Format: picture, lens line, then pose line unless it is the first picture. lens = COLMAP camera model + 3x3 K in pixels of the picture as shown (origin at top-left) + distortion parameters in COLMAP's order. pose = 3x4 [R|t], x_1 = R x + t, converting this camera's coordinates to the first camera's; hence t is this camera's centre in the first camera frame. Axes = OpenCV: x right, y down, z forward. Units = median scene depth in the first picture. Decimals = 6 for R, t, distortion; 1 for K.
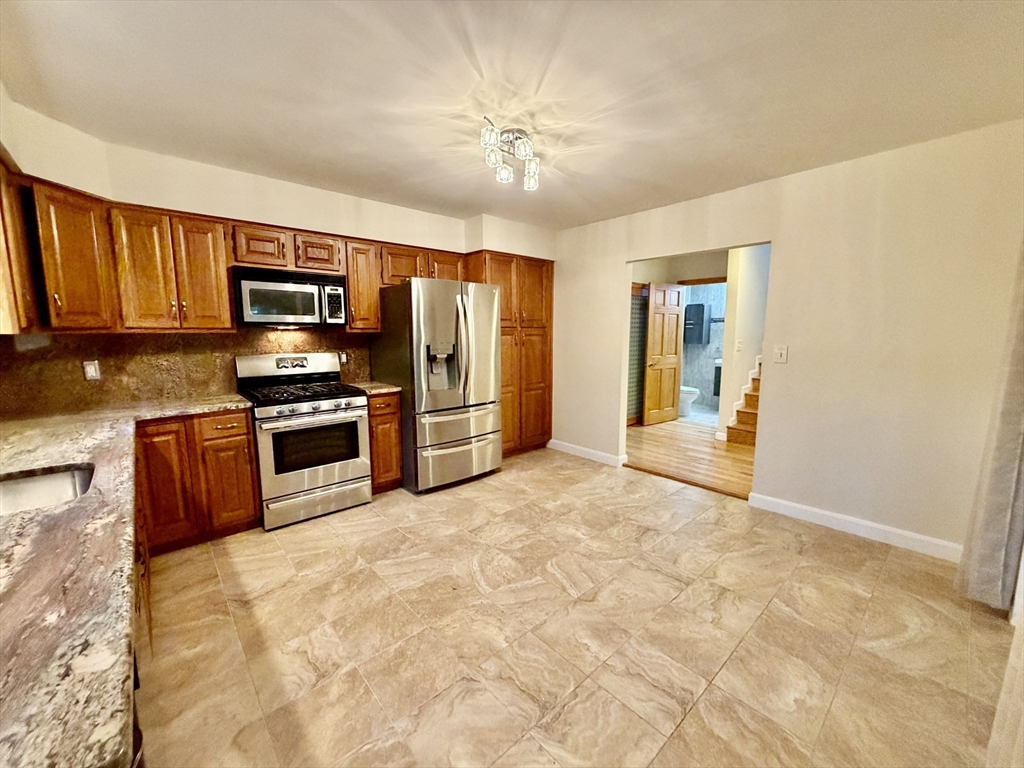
lens RADIAL K [[410.3, 0, 508.8], [0, 410.3, 383.5], [0, 0, 1]] dist [-0.001456, -0.000142]
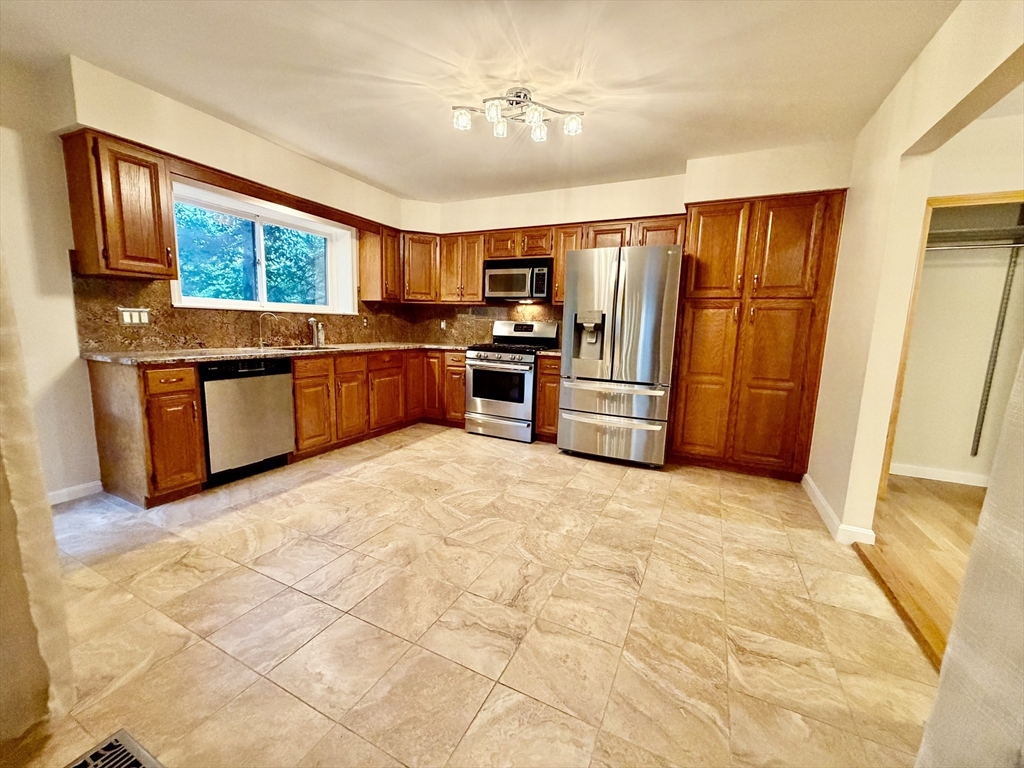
lens RADIAL K [[410.3, 0, 507.9], [0, 410.3, 383.7], [0, 0, 1]] dist [-0.001456, -0.000142]
pose [[0.370897, 0.144330, -0.917390, 0.849875], [-0.149254, 0.984272, 0.094509, 0.011847], [0.916602, 0.101871, 0.386605, 0.524702]]
